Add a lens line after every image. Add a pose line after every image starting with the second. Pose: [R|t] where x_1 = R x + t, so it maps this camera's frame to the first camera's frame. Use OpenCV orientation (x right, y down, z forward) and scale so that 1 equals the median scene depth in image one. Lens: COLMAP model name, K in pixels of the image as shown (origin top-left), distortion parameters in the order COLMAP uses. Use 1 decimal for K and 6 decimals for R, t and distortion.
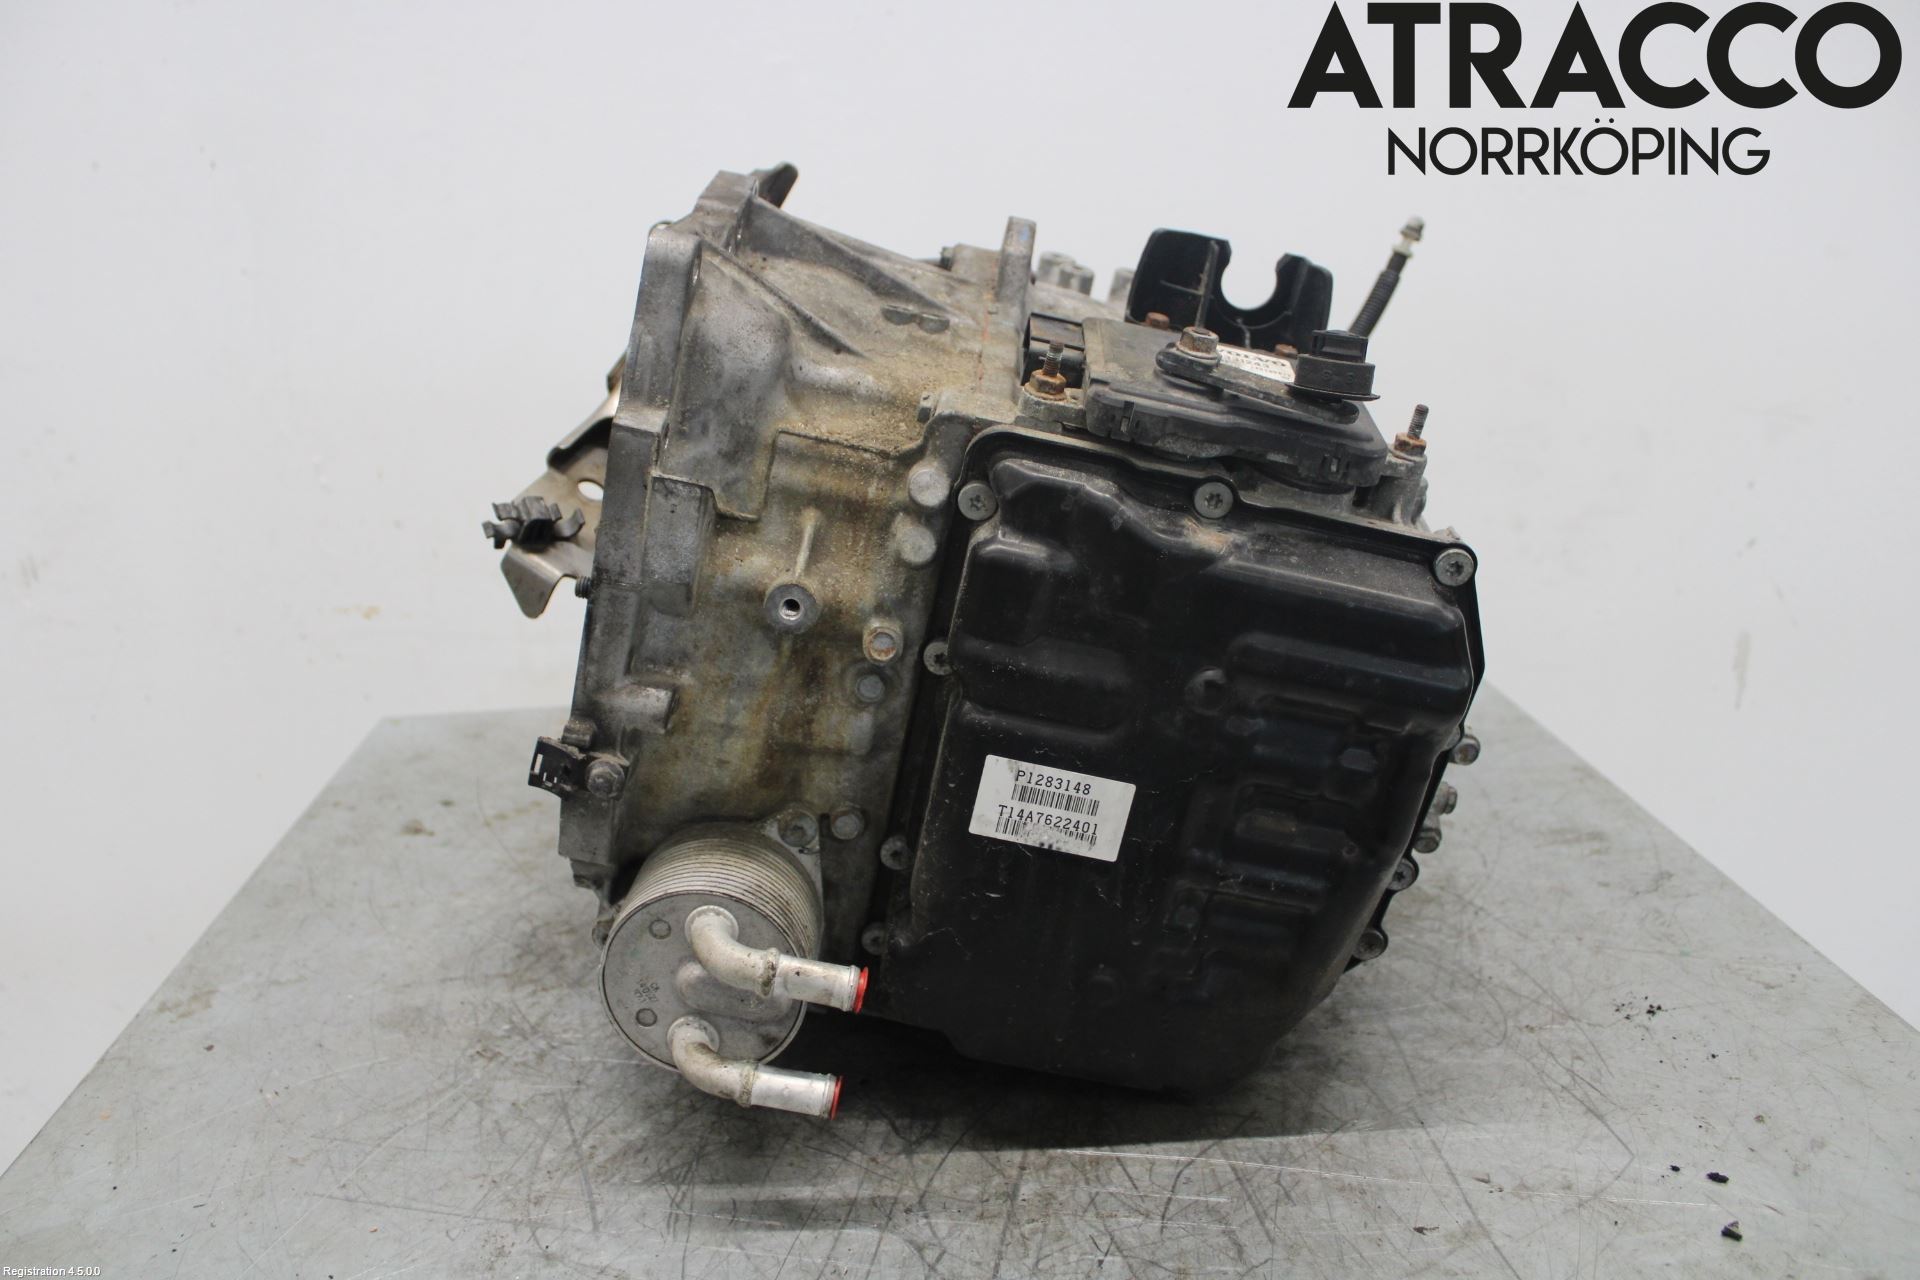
lens RADIAL K [[1607.1, 0, 959.6], [0, 1607.1, 639.6], [0, 0, 1]] dist [-0.002489, -0.000298]
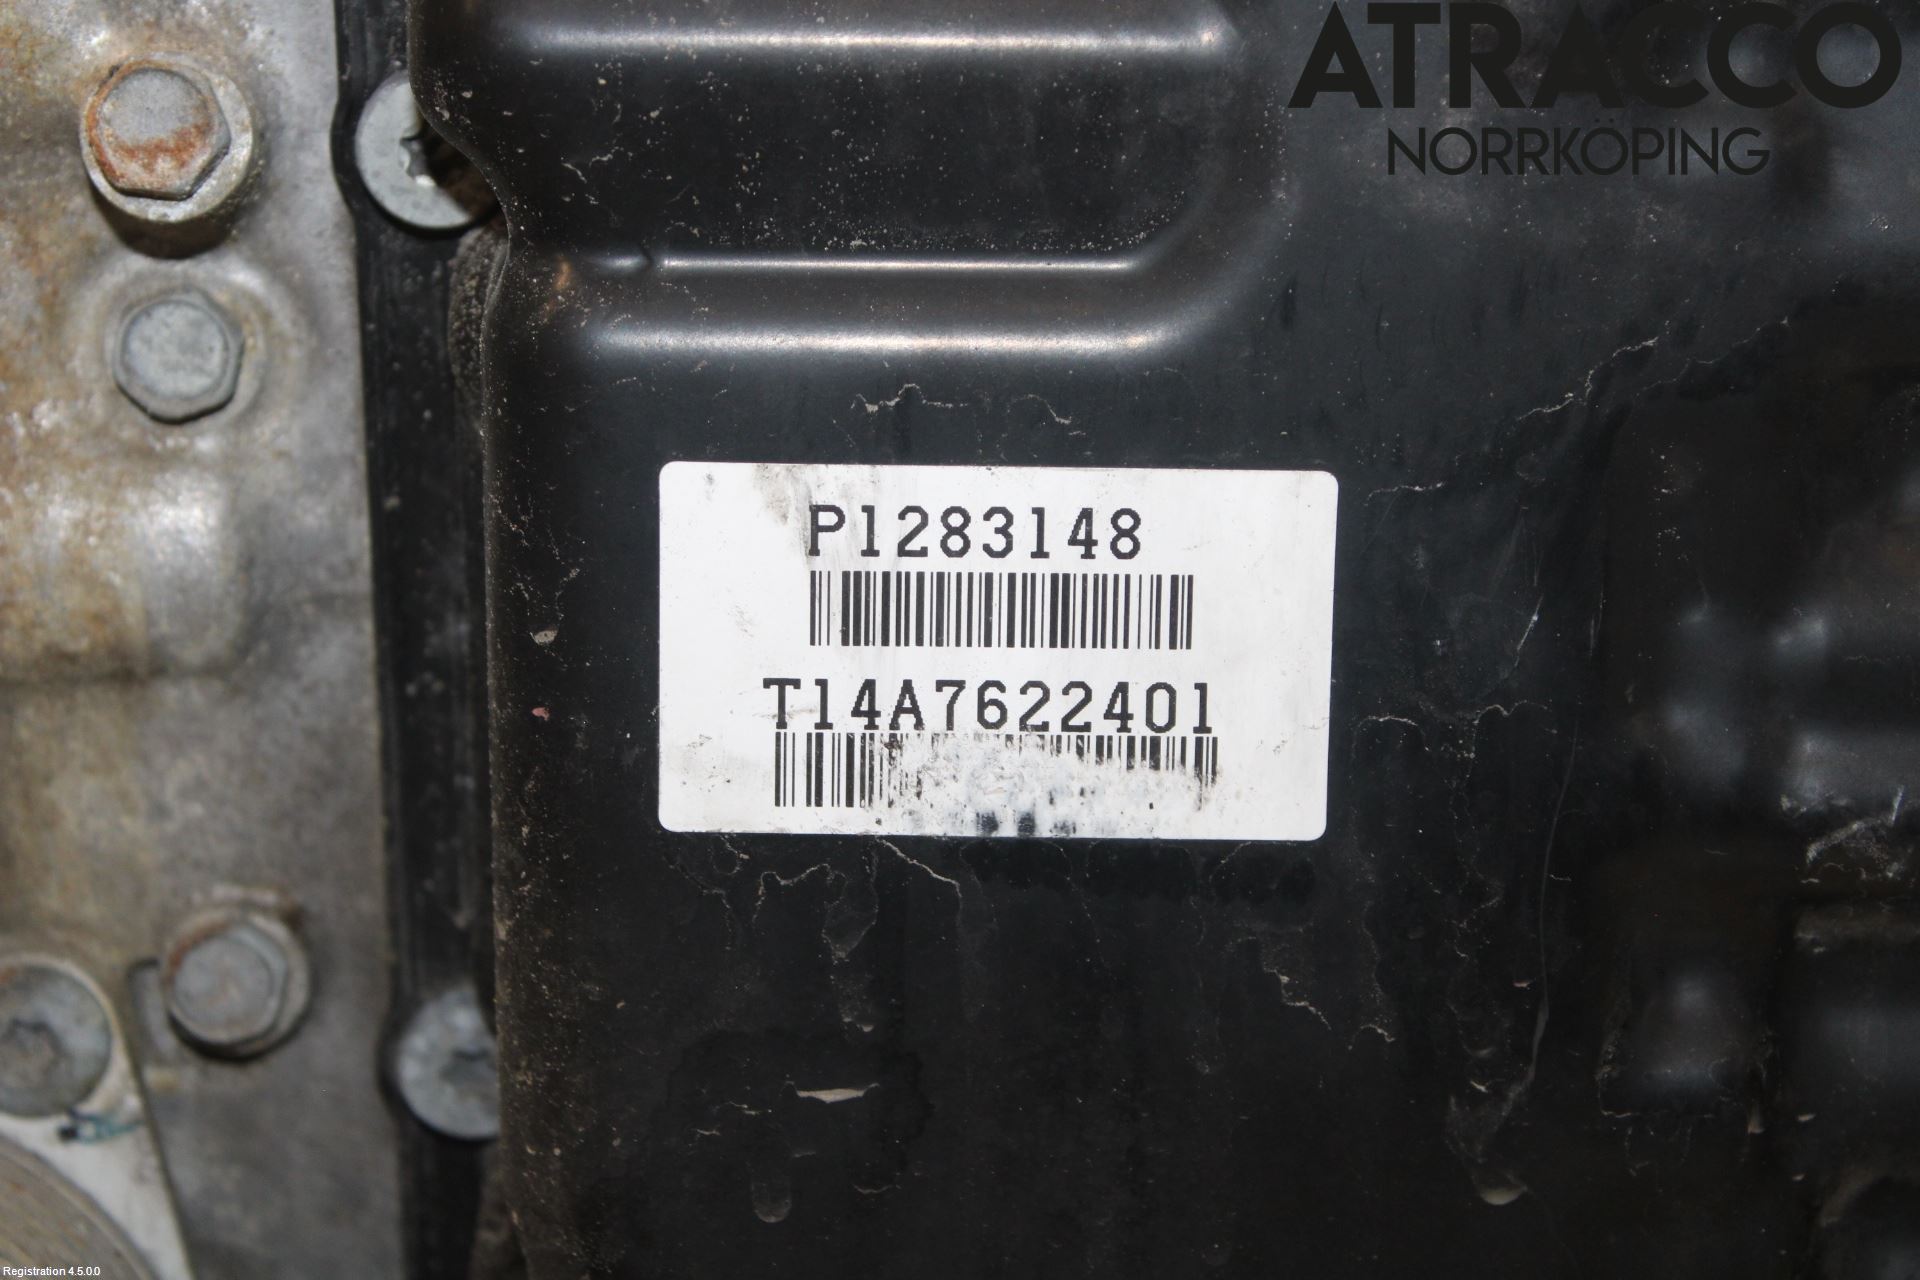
lens RADIAL K [[4926.2, 0, 960.2], [0, 4926.2, 640.2], [0, 0, 1]] dist [0.108544, 0.000000]
pose [[0.980393, -0.195338, -0.025925, 0.070705], [0.193715, 0.979524, -0.054841, 0.140286], [0.036107, 0.048744, 0.998158, 0.302226]]
